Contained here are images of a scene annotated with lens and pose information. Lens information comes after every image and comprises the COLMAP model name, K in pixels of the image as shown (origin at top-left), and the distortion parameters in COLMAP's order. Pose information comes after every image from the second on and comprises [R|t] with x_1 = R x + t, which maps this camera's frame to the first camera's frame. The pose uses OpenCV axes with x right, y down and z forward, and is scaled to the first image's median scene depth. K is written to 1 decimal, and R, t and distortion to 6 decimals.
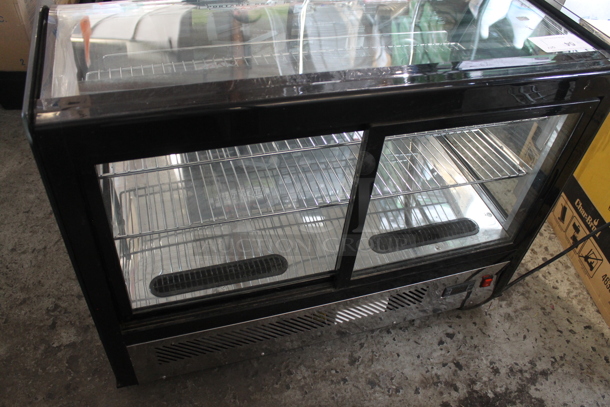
lens RADIAL K [[522.2, 0, 308.8], [0, 522.2, 201.0], [0, 0, 1]] dist [-0.113441, 0.090346]
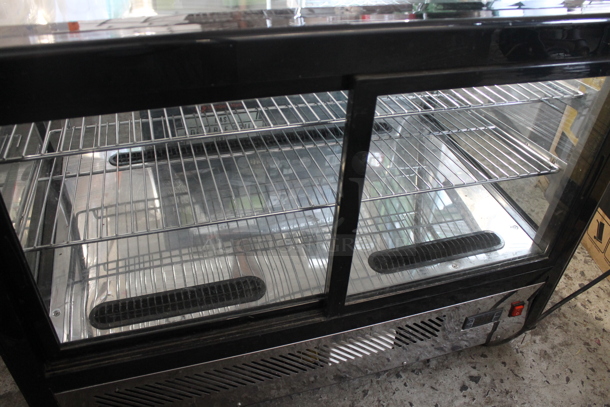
lens RADIAL K [[522.2, 0, 305.7], [0, 522.2, 196.5], [0, 0, 1]] dist [-0.113441, 0.090346]
pose [[0.999411, -0.022115, -0.026253, 0.037002], [0.019243, 0.994283, -0.105028, 0.056003], [0.028426, 0.104460, 0.994123, 0.164750]]
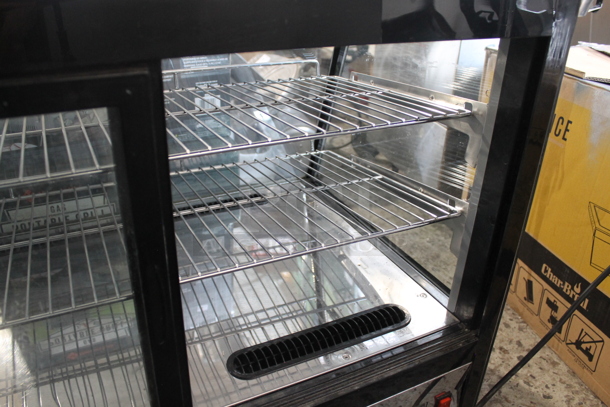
lens RADIAL K [[522.2, 0, 305.6], [0, 522.2, 201.4], [0, 0, 1]] dist [-0.113441, 0.090346]
pose [[0.985659, -0.126827, 0.111312, 0.141499], [0.153386, 0.948348, -0.277686, 0.069664], [-0.070345, 0.290777, 0.954201, 0.344511]]
